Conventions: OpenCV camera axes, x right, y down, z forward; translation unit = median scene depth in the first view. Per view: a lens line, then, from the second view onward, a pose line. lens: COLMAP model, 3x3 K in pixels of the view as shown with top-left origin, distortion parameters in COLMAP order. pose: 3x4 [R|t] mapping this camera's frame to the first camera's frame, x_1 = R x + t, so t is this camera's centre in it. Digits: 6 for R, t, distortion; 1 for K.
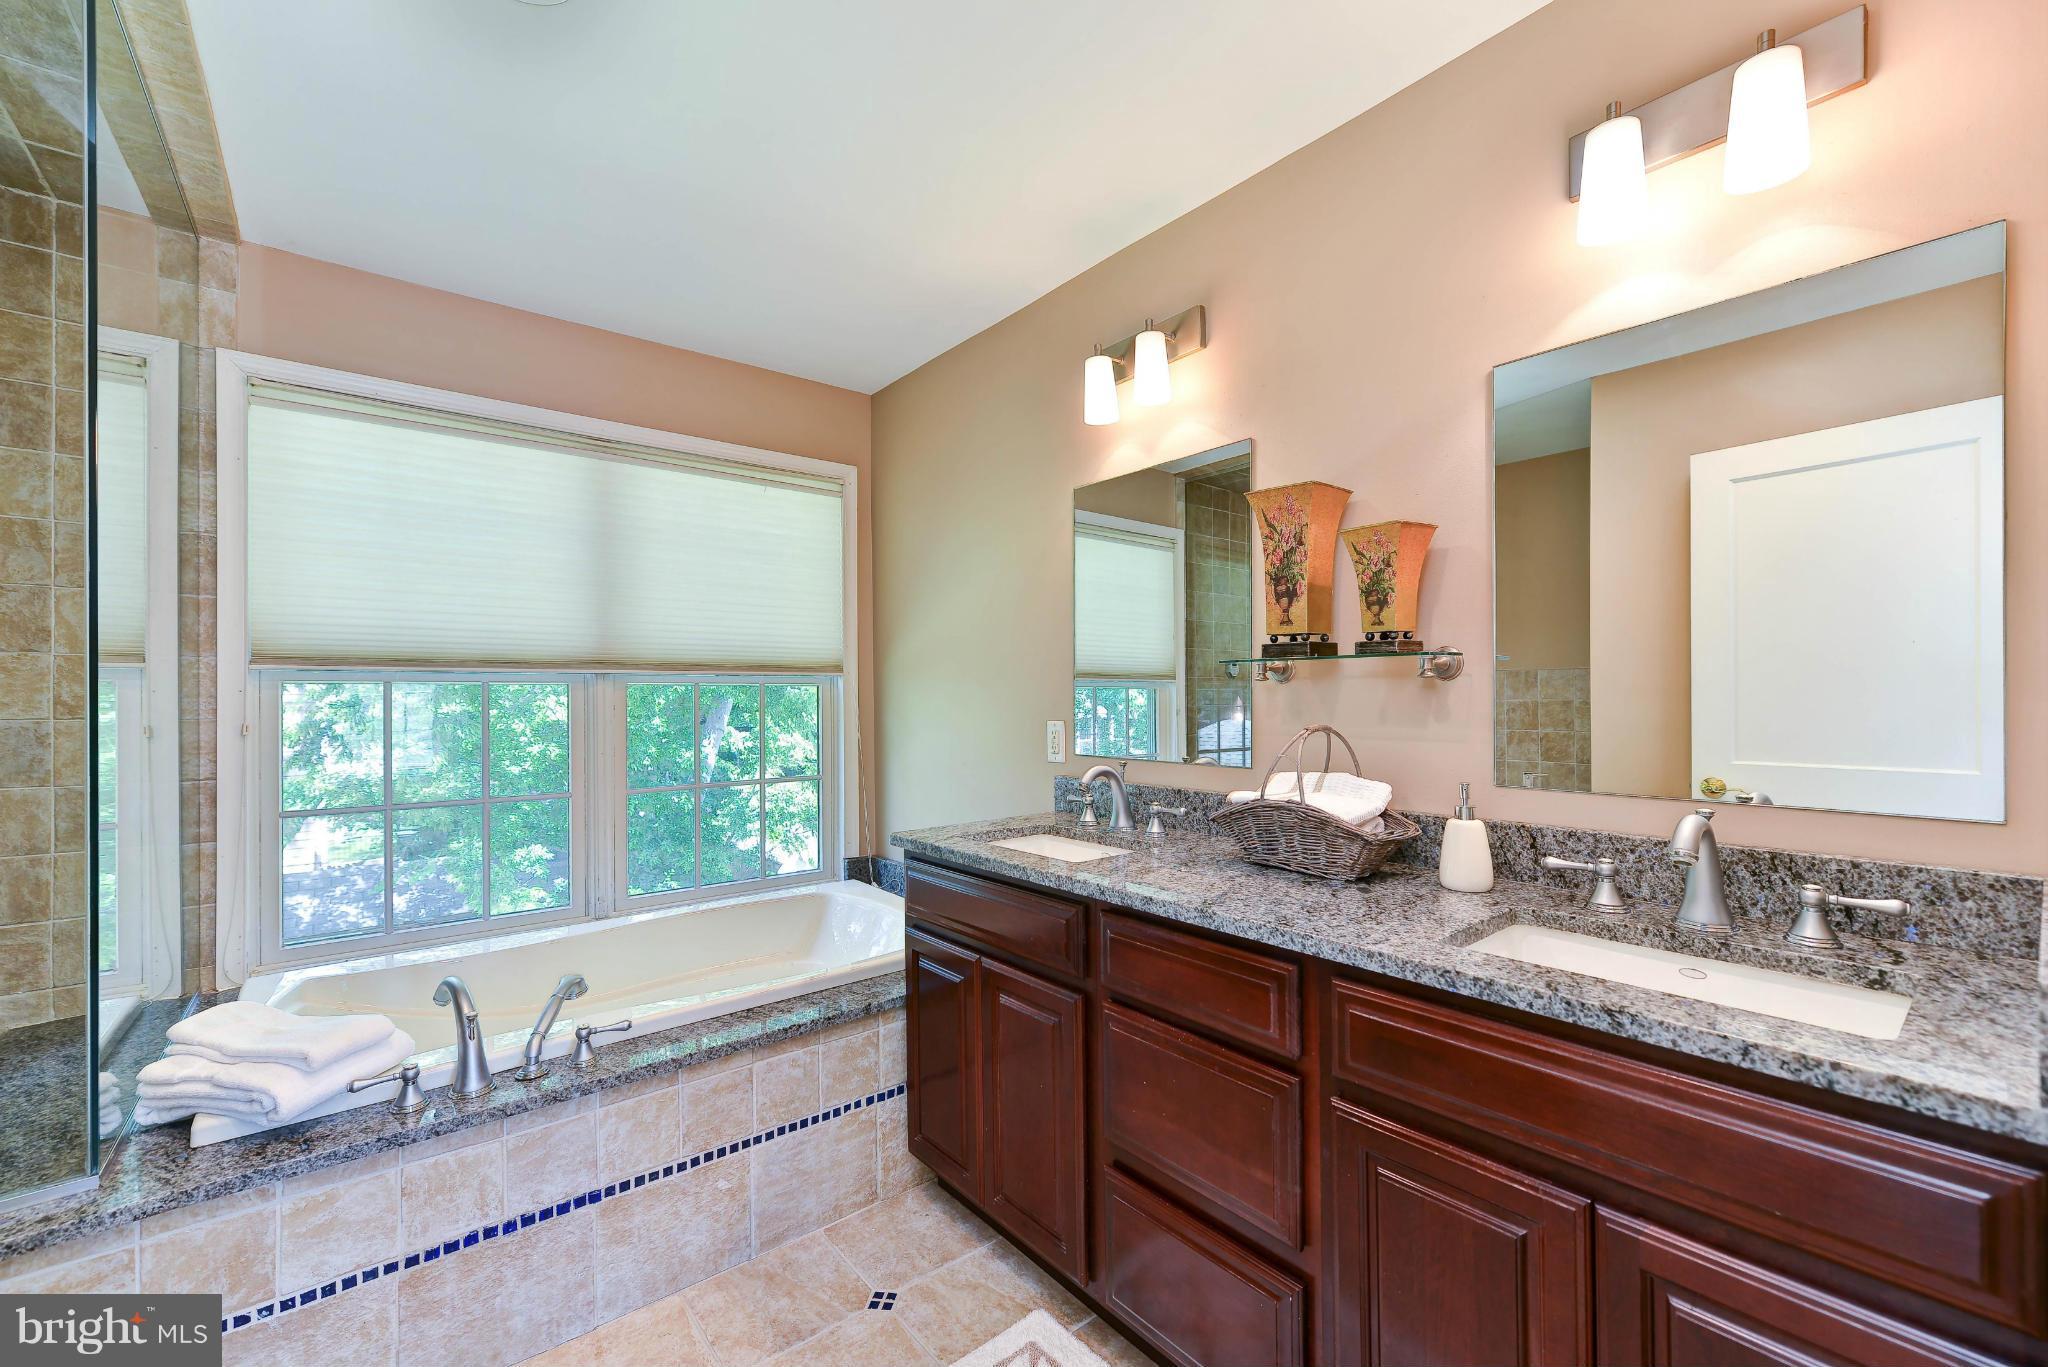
lens RADIAL K [[834.2, 0, 1029.6], [0, 834.2, 692.3], [0, 0, 1]] dist [0.002002, -0.000559]
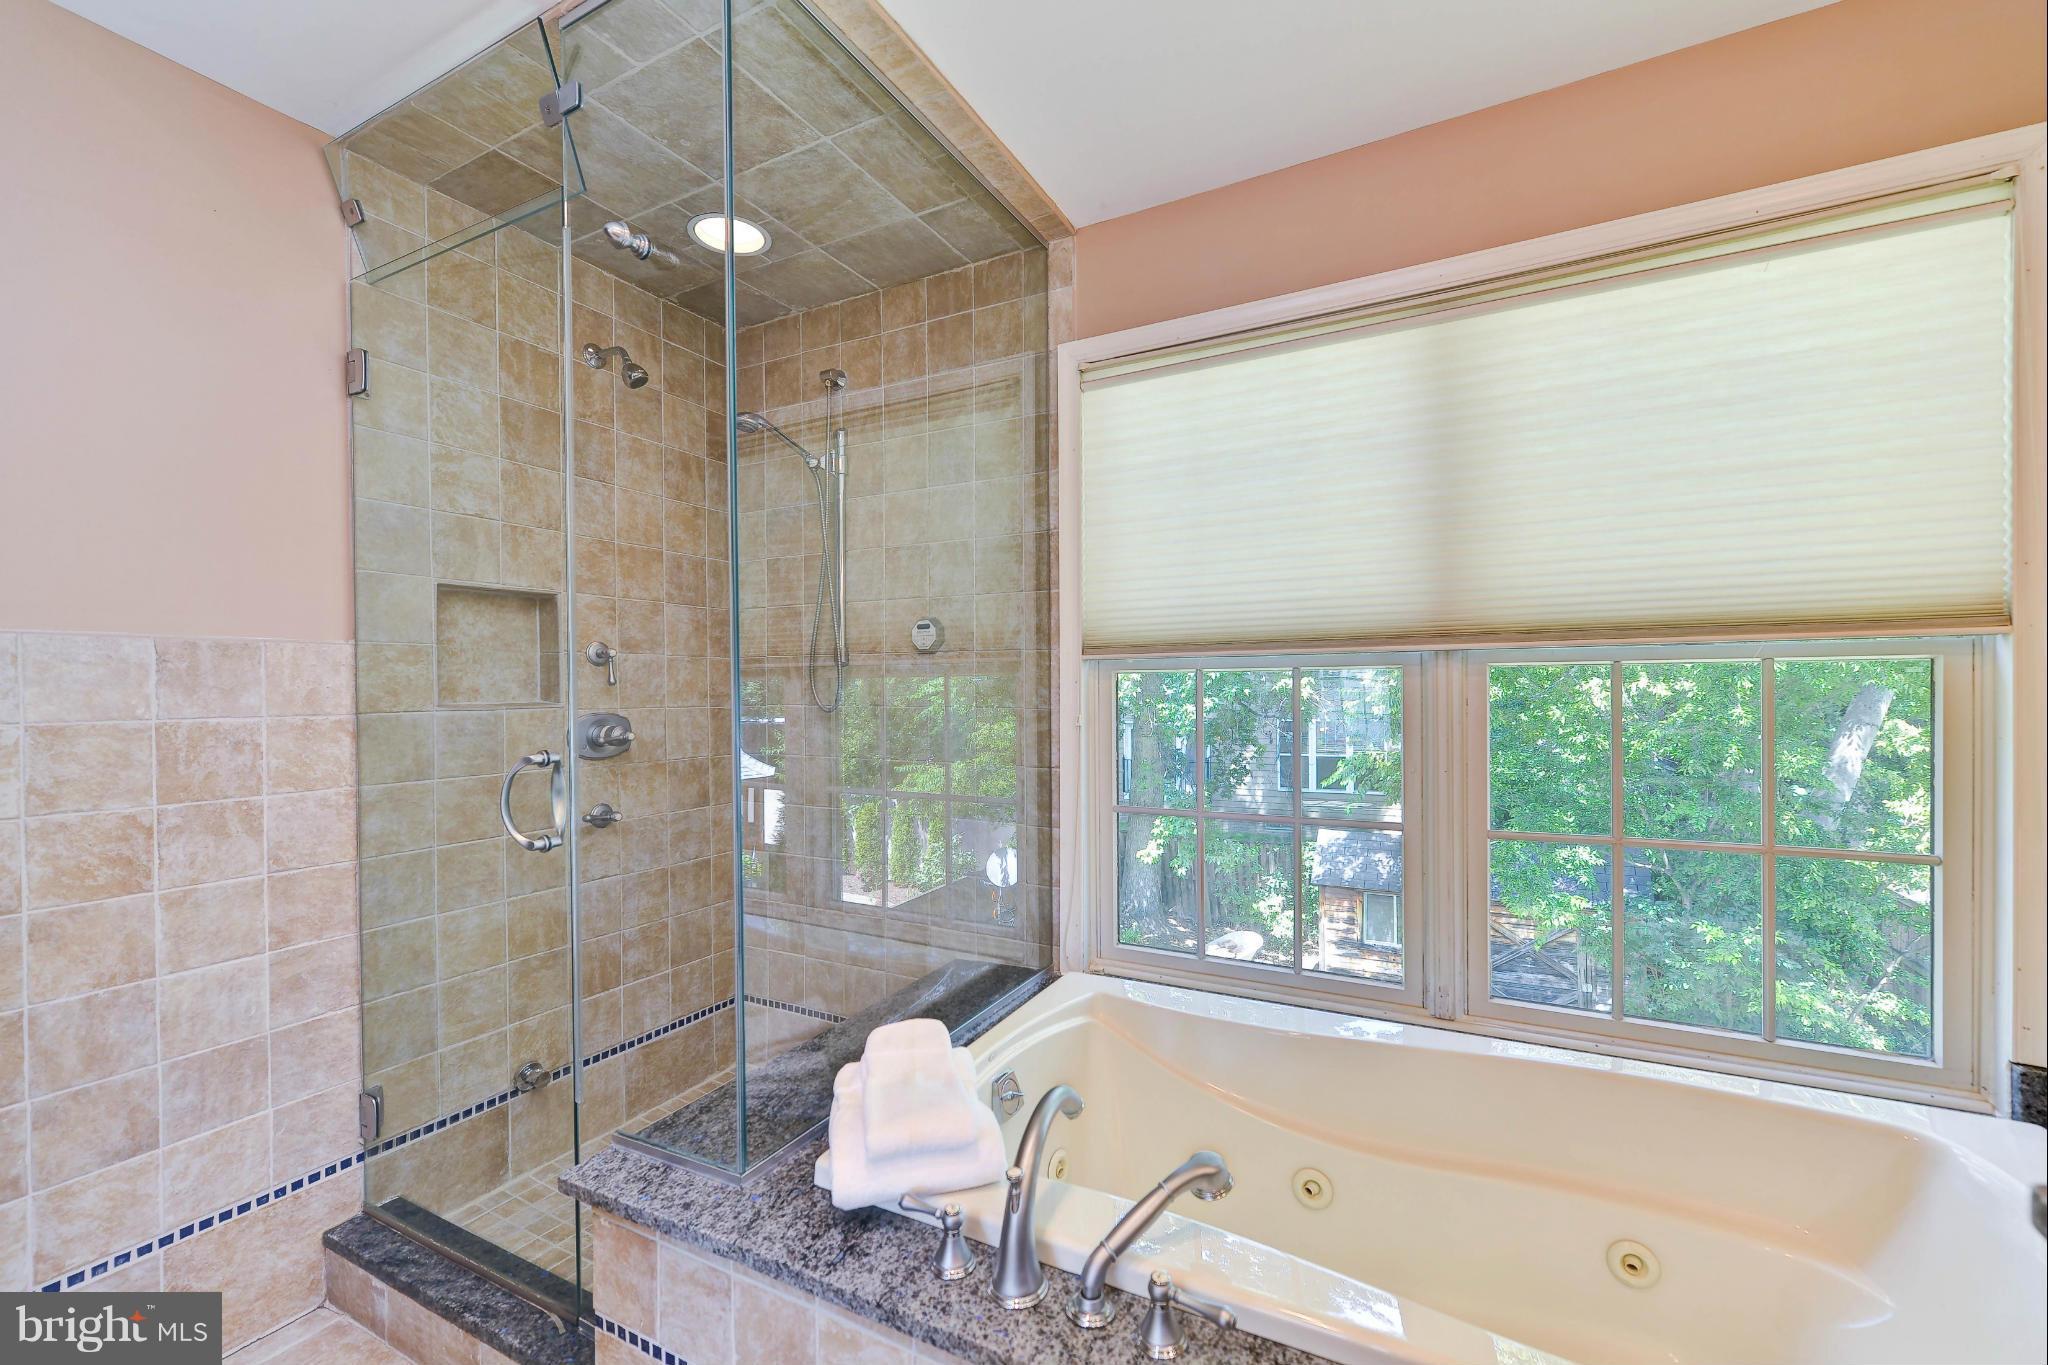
lens RADIAL K [[834.2, 0, 1027.5], [0, 834.2, 690.2], [0, 0, 1]] dist [0.002002, -0.000559]
pose [[0.394603, 0.005114, -0.918837, -0.036993], [0.011297, 0.999882, 0.010417, -0.000246], [0.918782, -0.014490, 0.394499, 0.449297]]
